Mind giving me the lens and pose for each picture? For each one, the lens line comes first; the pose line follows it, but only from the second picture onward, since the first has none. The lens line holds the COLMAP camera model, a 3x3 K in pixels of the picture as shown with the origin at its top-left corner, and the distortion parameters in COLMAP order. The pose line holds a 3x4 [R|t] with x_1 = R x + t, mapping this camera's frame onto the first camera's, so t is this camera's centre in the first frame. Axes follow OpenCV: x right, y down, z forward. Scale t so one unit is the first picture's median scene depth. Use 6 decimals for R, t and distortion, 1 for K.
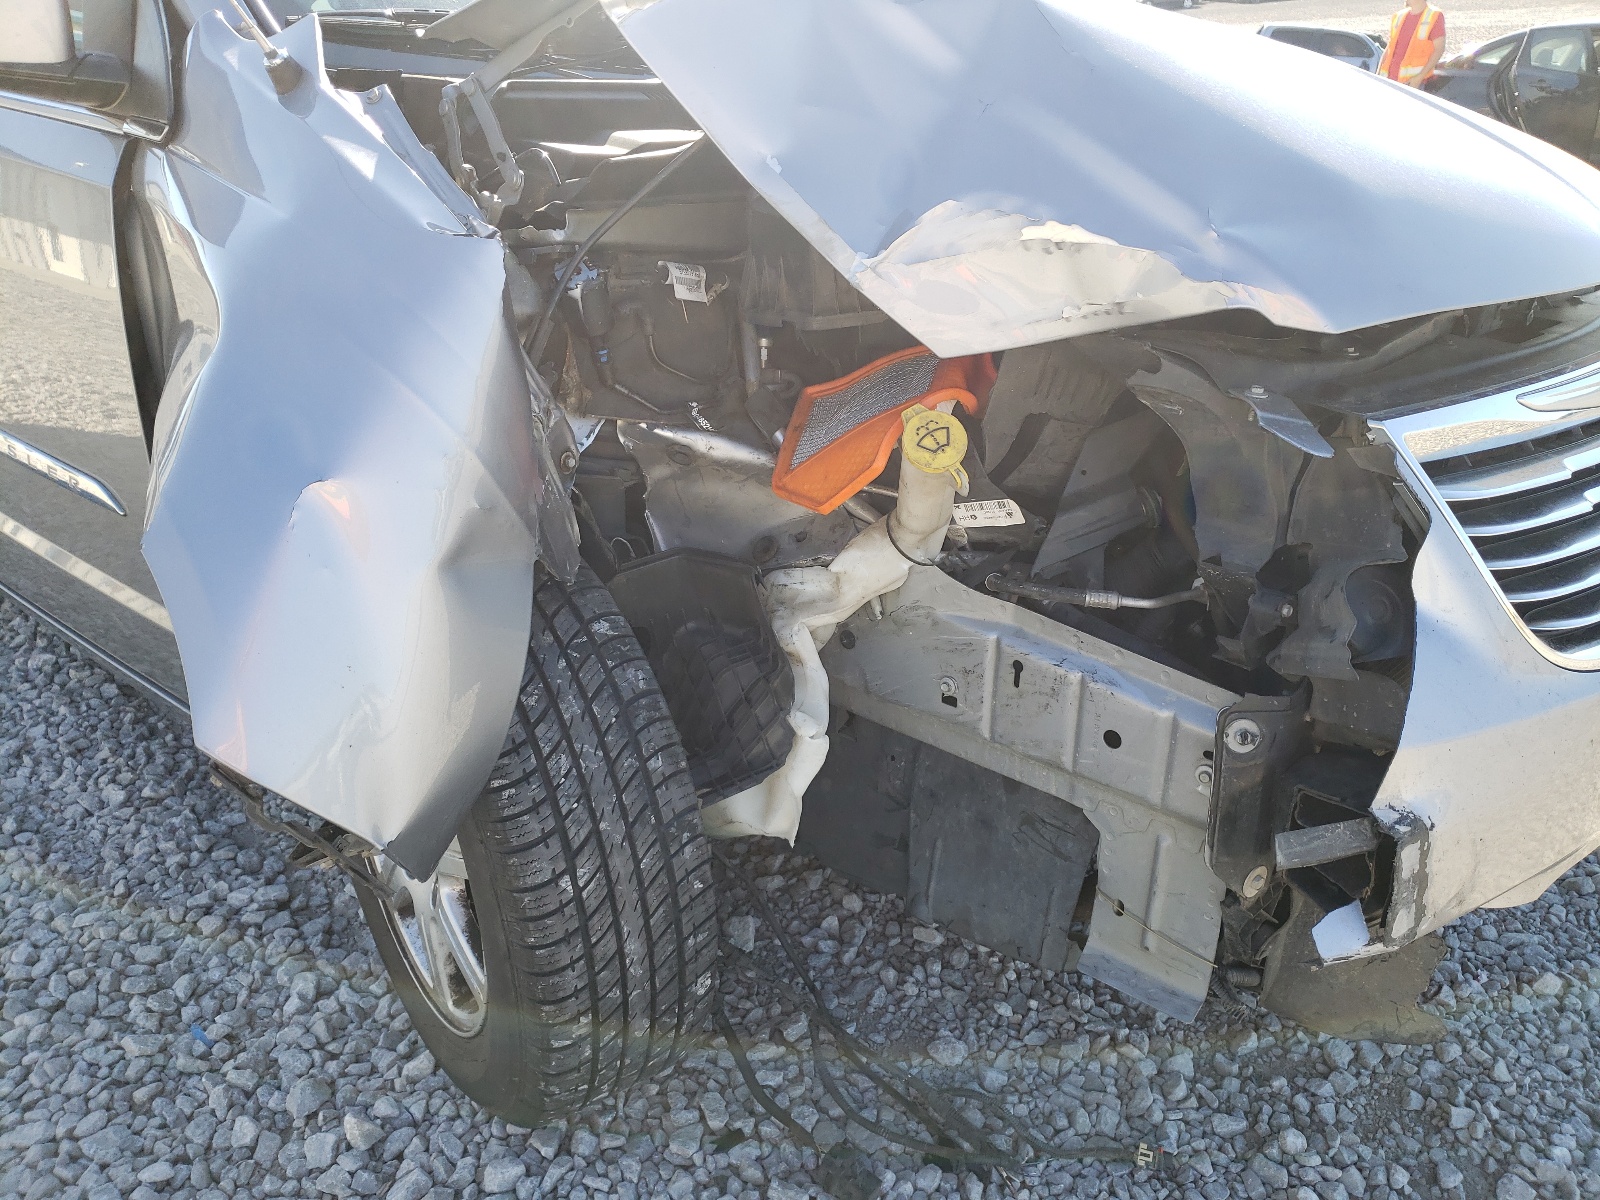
lens RADIAL K [[1255.4, 0, 808.0], [0, 1255.4, 608.4], [0, 0, 1]] dist [0.108201, -0.130223]
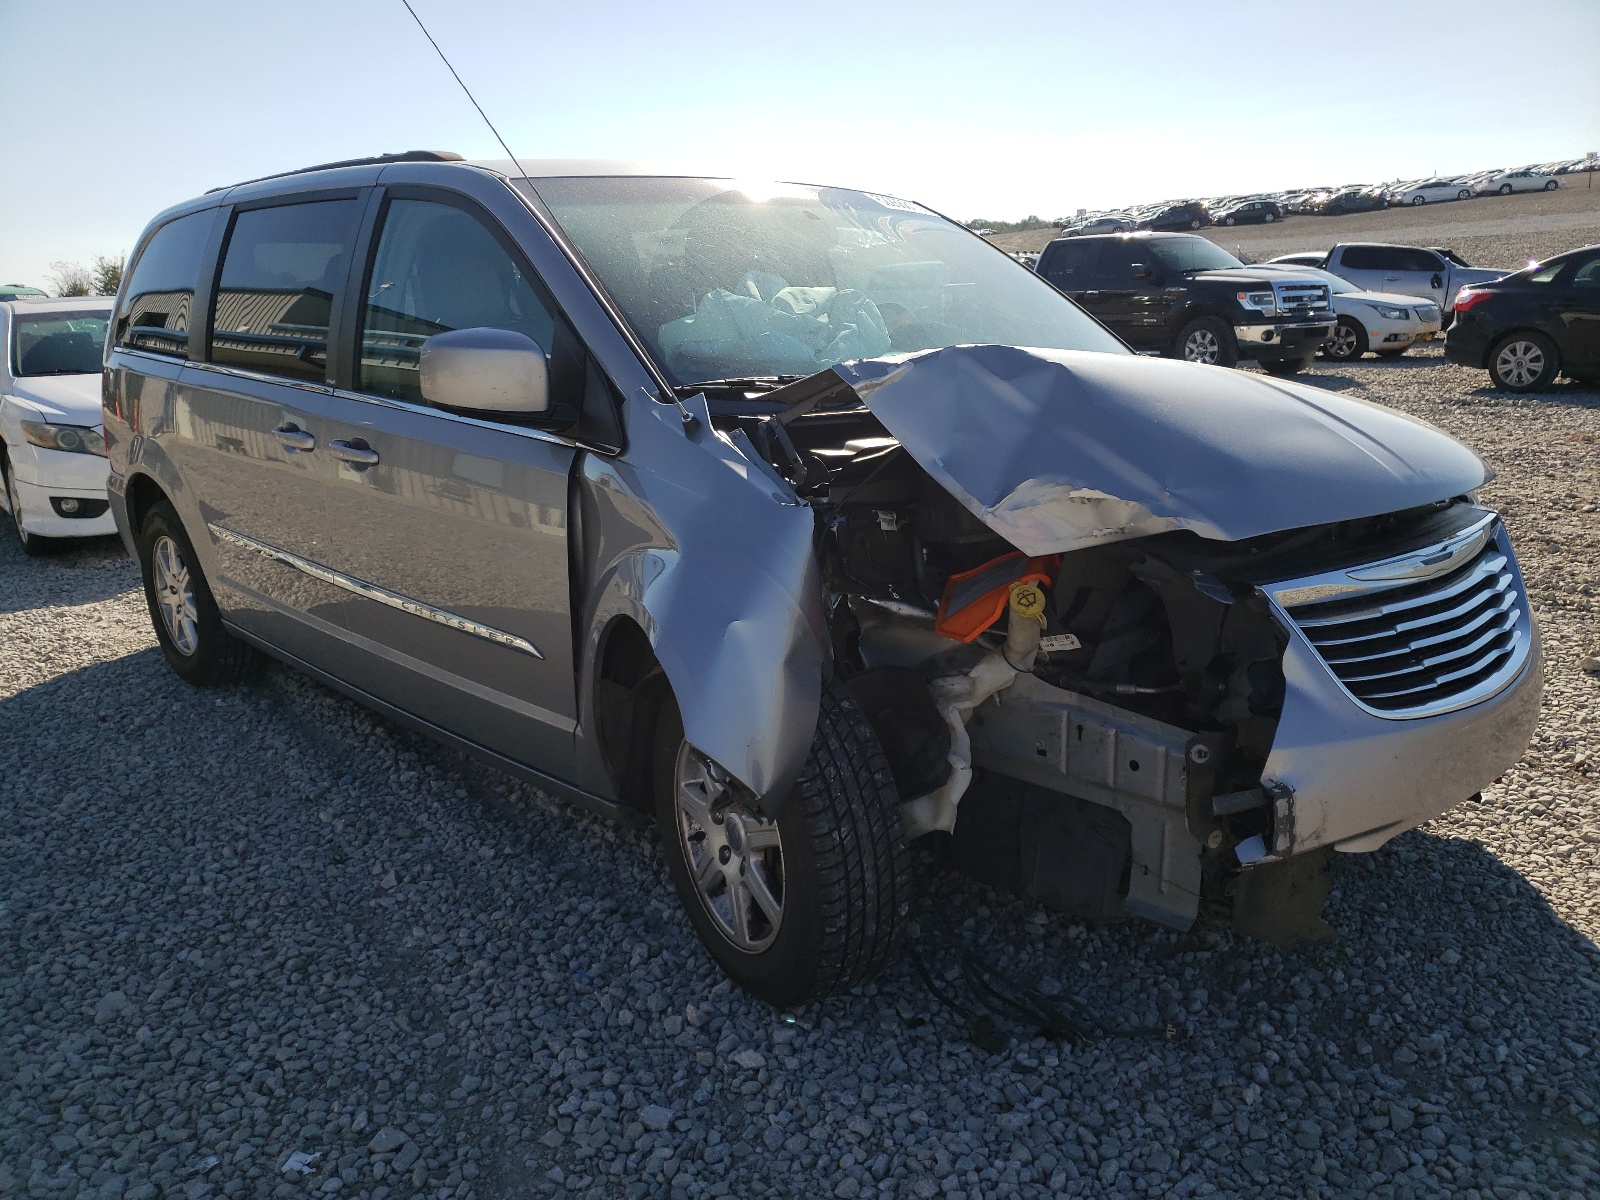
lens RADIAL K [[1255.4, 0, 808.0], [0, 1255.4, 608.4], [0, 0, 1]] dist [0.108201, -0.130223]
pose [[0.996894, -0.014022, -0.077495, -0.069995], [0.001673, 0.987570, -0.157173, 0.151534], [0.078736, 0.156555, 0.984526, -0.760881]]
